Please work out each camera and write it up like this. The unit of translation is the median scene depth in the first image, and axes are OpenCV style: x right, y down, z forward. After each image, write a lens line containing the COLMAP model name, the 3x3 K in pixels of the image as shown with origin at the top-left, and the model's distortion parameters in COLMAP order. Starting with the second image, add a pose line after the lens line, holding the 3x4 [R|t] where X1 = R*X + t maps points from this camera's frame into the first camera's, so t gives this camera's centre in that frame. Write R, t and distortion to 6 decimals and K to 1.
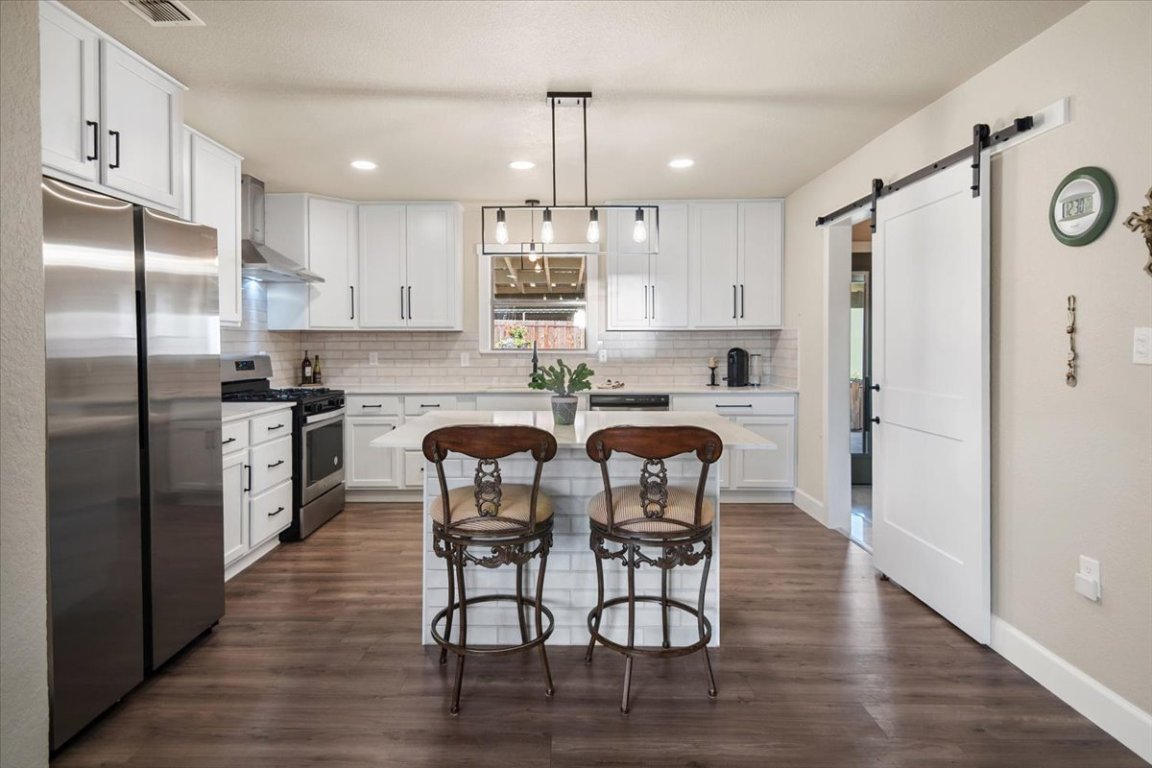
lens RADIAL K [[635.6, 0, 554.1], [0, 635.6, 370.1], [0, 0, 1]] dist [0.011467, -0.007518]
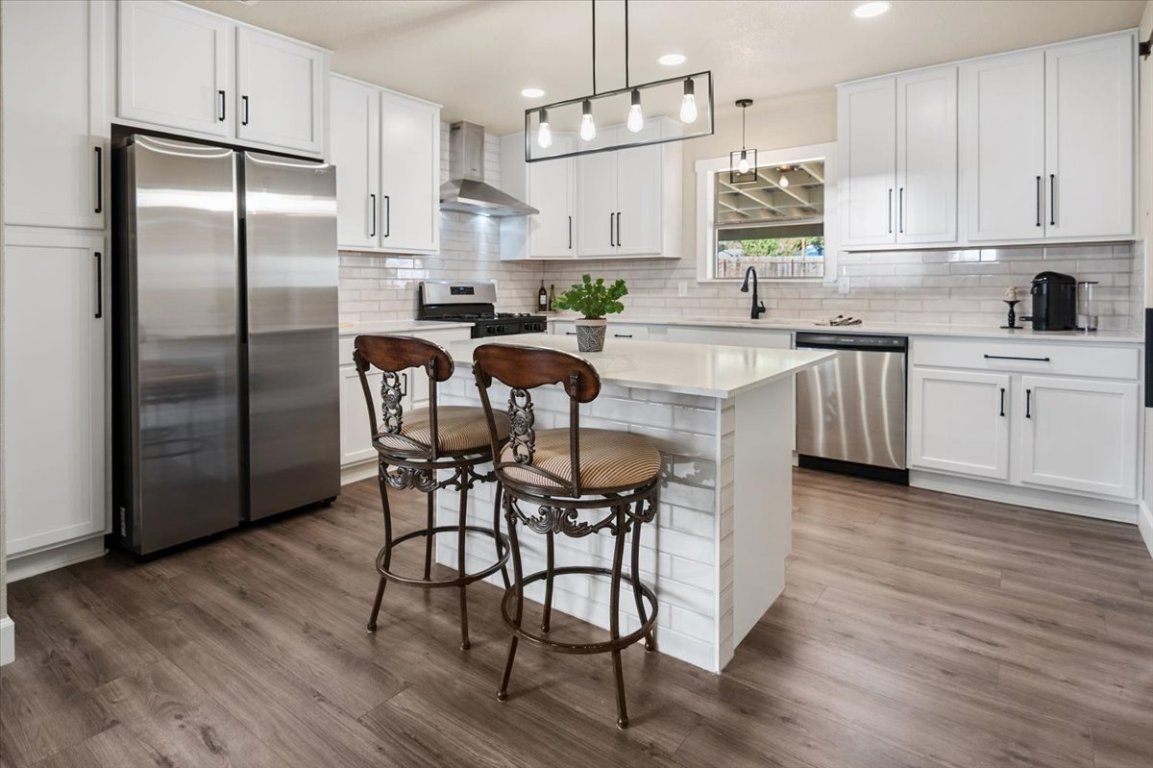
lens RADIAL K [[636.2, 0, 559.1], [0, 636.2, 314.4], [0, 0, 1]] dist [0.011467, -0.007518]
pose [[0.797443, 0.026956, -0.602792, 0.290390], [-0.027118, 0.999593, 0.008827, 0.017368], [0.602784, 0.009307, 0.797850, 0.174782]]
